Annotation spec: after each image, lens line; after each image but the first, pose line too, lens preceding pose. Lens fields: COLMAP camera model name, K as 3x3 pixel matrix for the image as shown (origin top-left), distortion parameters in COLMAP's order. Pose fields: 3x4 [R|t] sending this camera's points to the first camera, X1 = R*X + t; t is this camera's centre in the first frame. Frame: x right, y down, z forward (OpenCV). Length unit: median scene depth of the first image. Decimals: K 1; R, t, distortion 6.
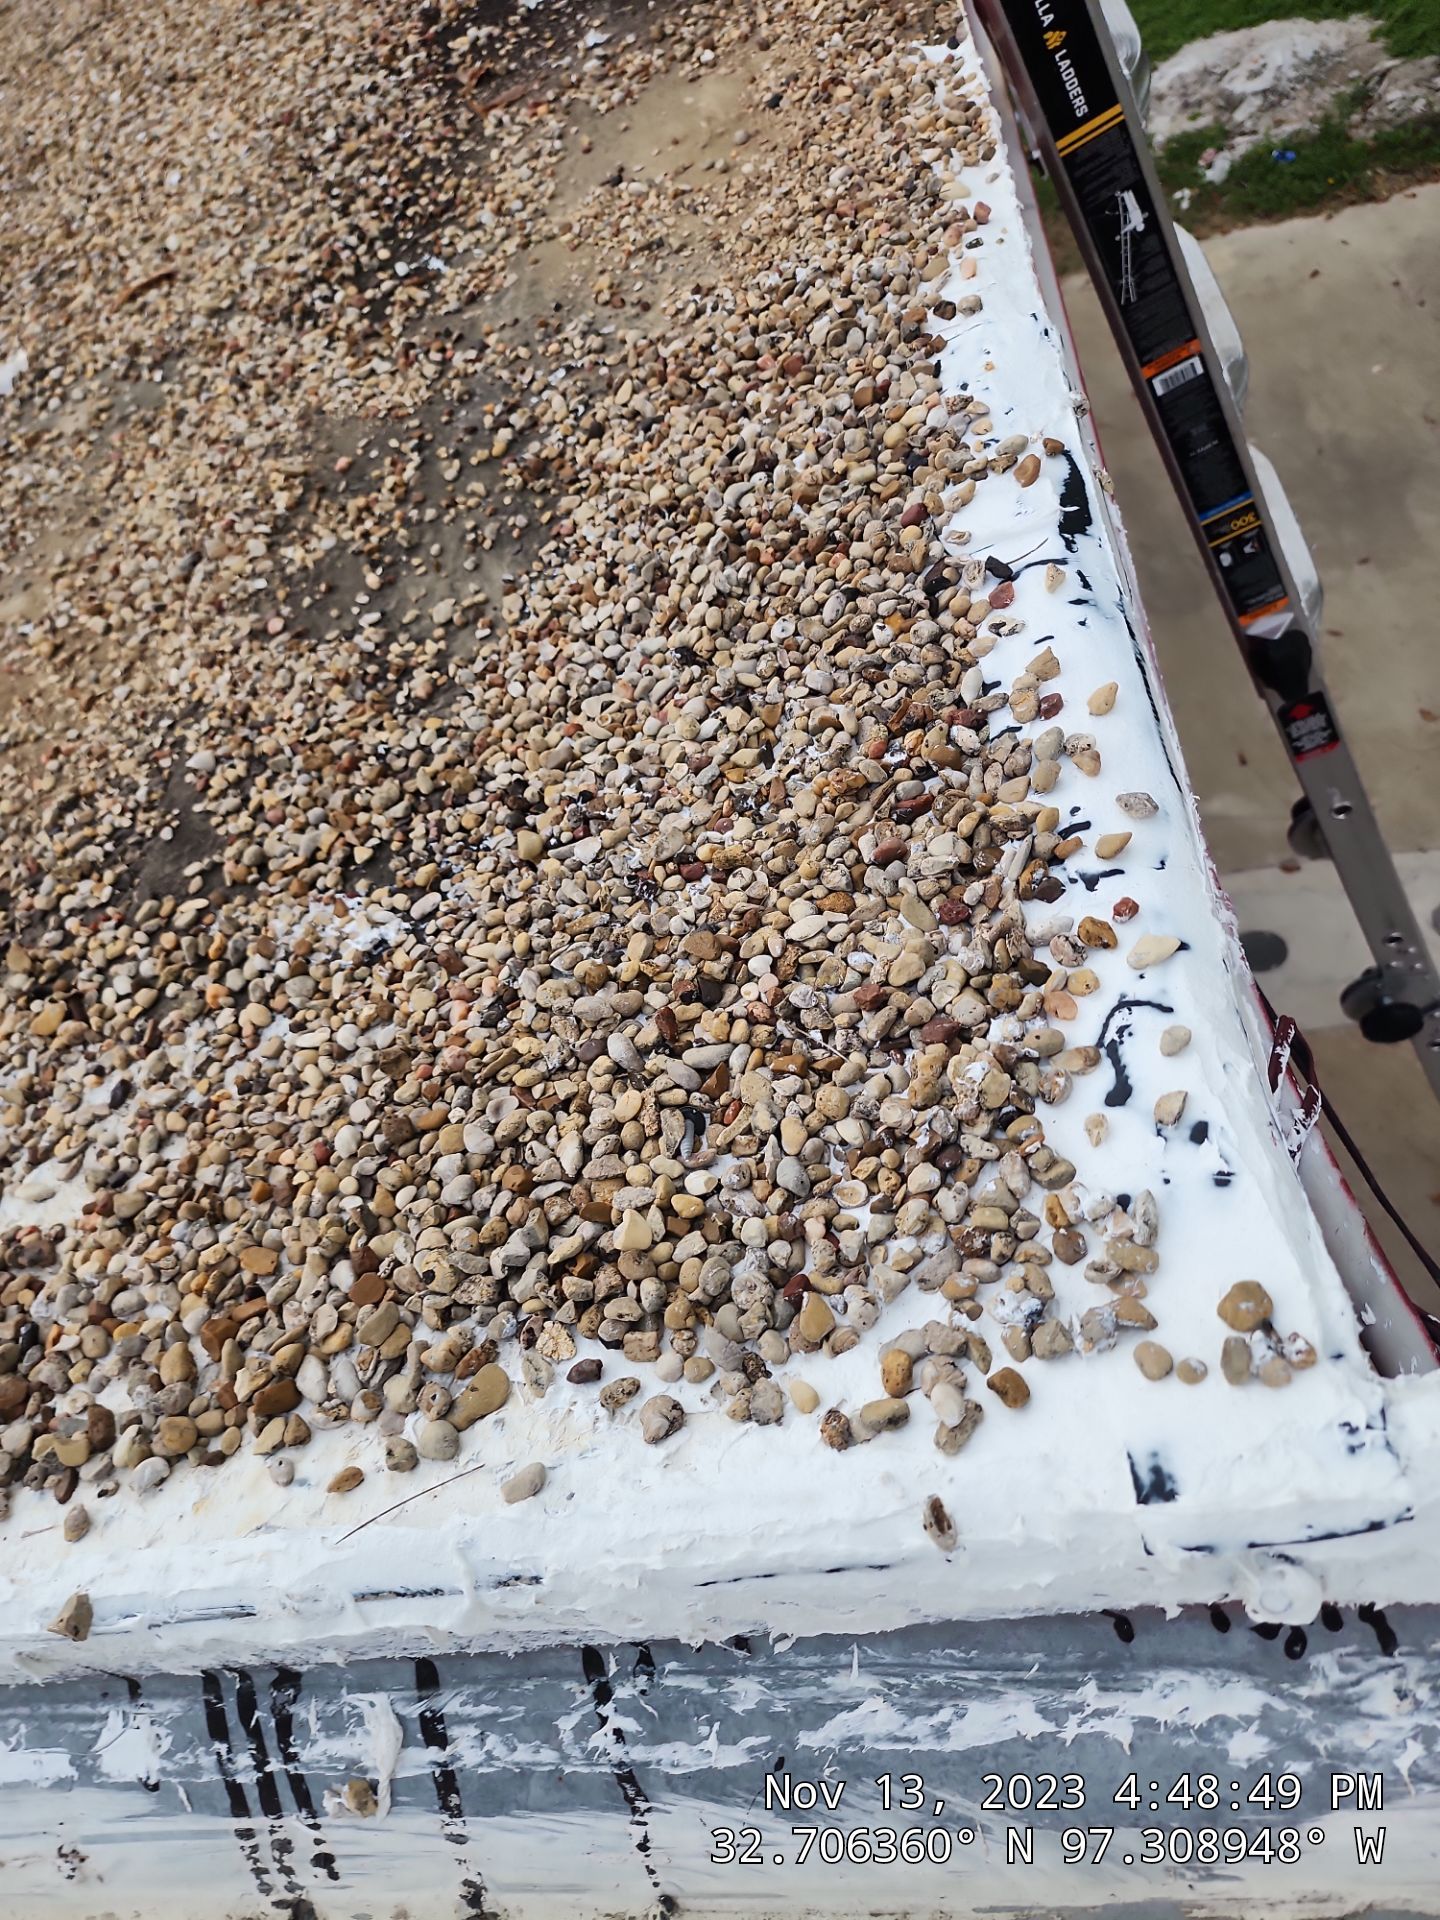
lens RADIAL K [[1518.6, 0, 720.0], [0, 1518.6, 960.0], [0, 0, 1]] dist [0.069703, -0.006694]
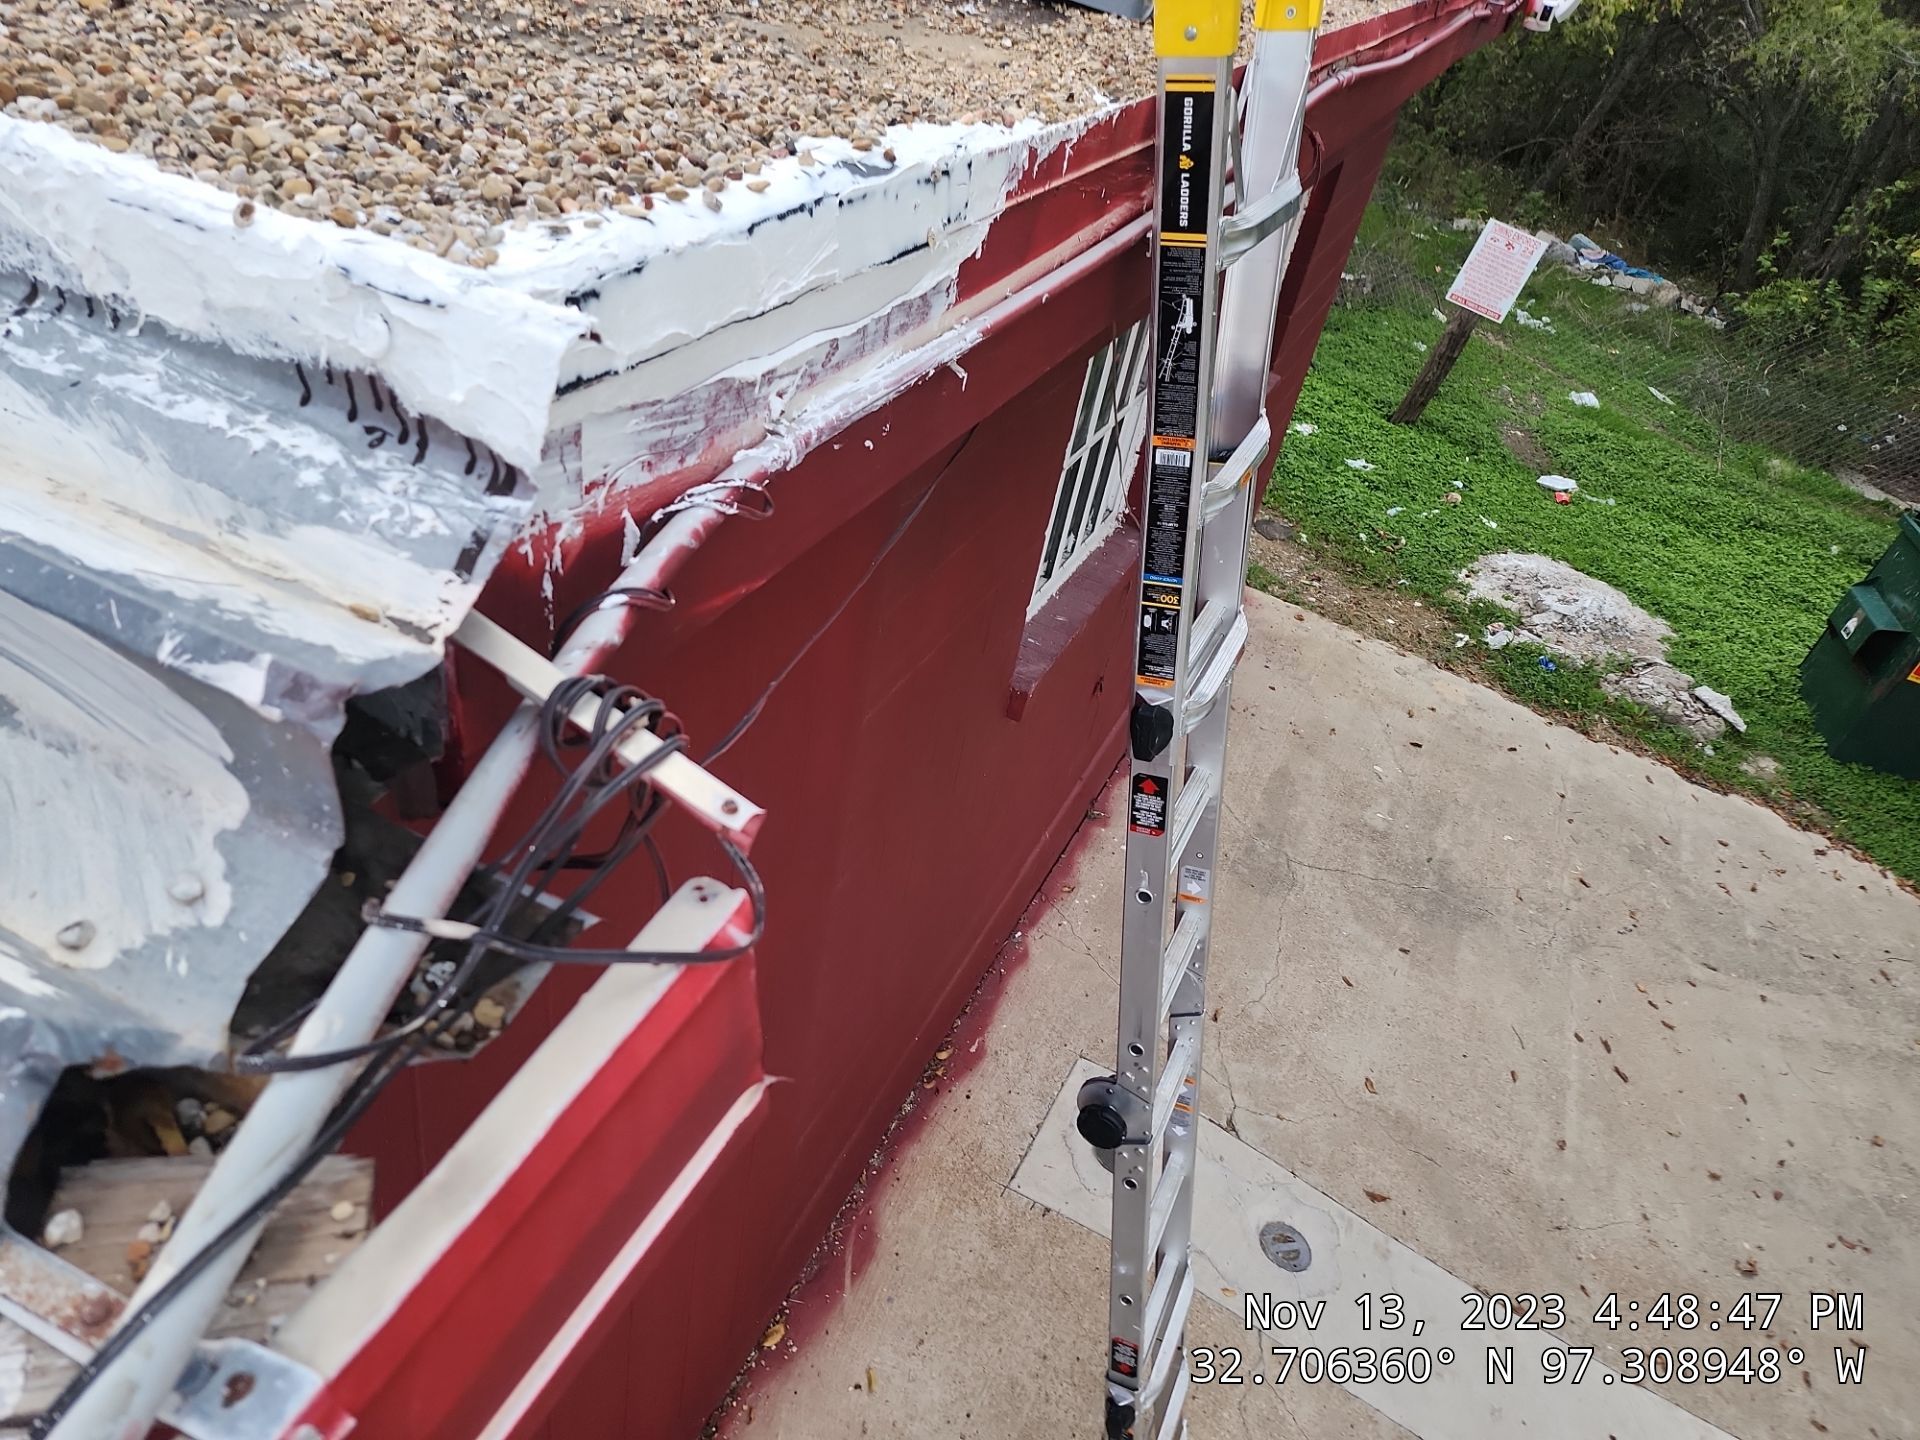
lens RADIAL K [[1468.1, 0, 960.0], [0, 1468.1, 720.0], [0, 0, 1]] dist [0.193120, -0.124071]
pose [[0.787701, 0.613330, -0.057910, 0.285226], [-0.607314, 0.757299, -0.240141, 0.169332], [-0.103430, 0.224329, 0.969009, -0.141319]]
